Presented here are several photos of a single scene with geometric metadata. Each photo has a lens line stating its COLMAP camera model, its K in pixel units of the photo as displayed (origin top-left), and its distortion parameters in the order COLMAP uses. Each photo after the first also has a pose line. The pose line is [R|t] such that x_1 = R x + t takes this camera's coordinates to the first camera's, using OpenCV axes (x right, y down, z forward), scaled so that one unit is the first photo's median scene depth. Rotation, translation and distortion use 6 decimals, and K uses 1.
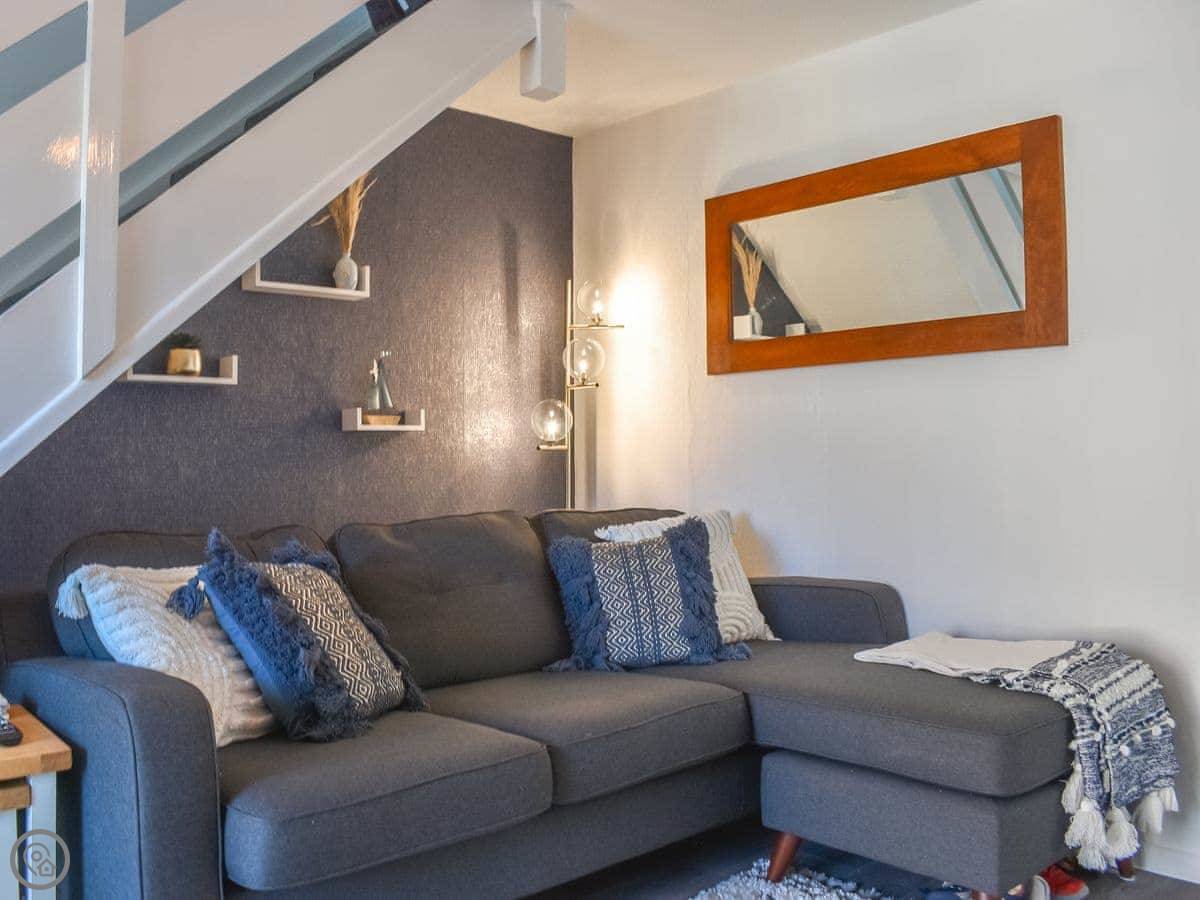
lens RADIAL K [[1058.0, 0, 600.0], [0, 1058.0, 450.0], [0, 0, 1]] dist [-0.094411, 0.076303]
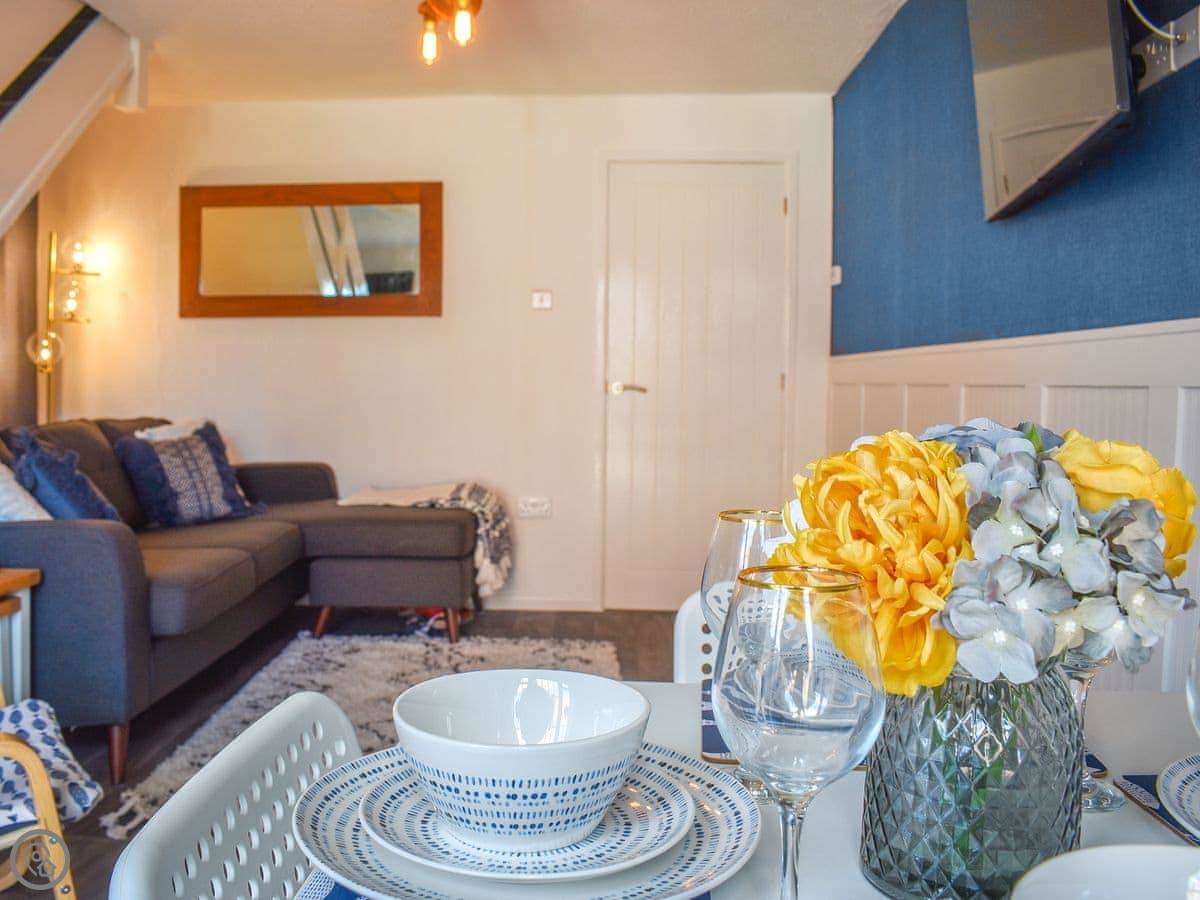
lens RADIAL K [[1201.1, 0, 539.5], [0, 1201.1, 447.6], [0, 0, 1]] dist [-0.046150, -0.014077]
pose [[0.704001, -0.033000, 0.709431, -0.620464], [-0.011851, 0.998235, 0.058195, -0.000122], [-0.710100, -0.049377, 0.702368, -0.378626]]
